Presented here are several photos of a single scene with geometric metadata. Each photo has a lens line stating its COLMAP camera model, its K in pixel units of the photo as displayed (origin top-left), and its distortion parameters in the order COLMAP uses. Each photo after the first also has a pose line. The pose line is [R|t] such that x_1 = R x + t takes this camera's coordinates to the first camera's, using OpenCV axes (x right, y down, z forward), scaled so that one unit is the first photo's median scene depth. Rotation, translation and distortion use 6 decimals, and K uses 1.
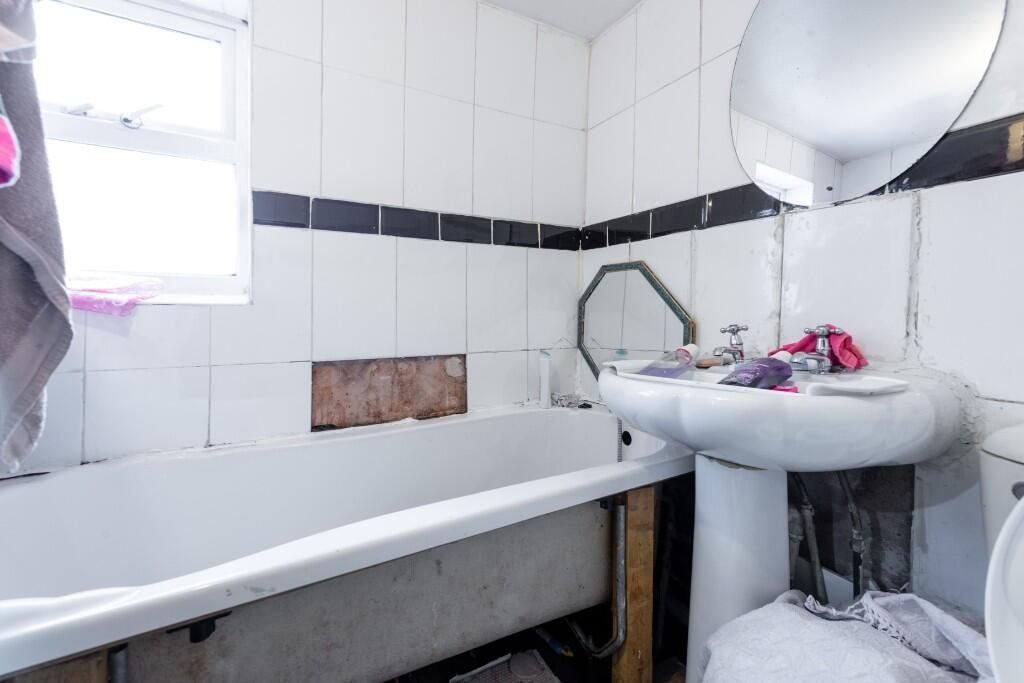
lens RADIAL K [[429.3, 0, 510.8], [0, 429.3, 316.3], [0, 0, 1]] dist [0.008791, -0.002964]
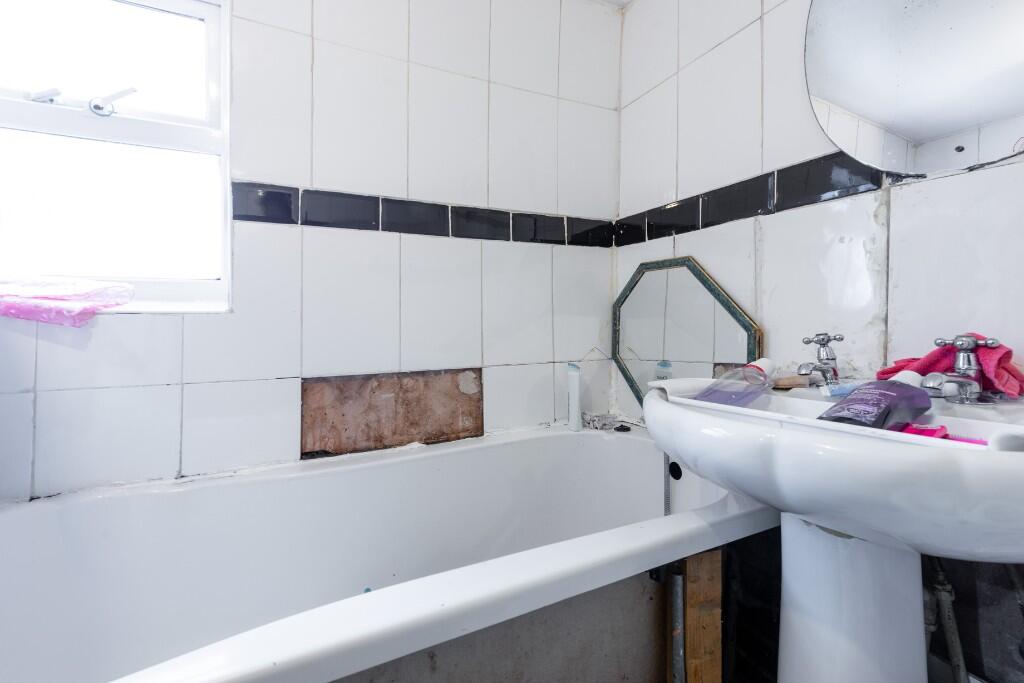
lens RADIAL K [[429.3, 0, 505.8], [0, 429.3, 310.1], [0, 0, 1]] dist [0.008791, -0.002964]
pose [[0.996755, -0.008845, -0.080002, 0.019044], [0.006538, 0.999556, -0.029064, -0.003154], [0.080224, 0.028446, 0.996371, 0.185630]]
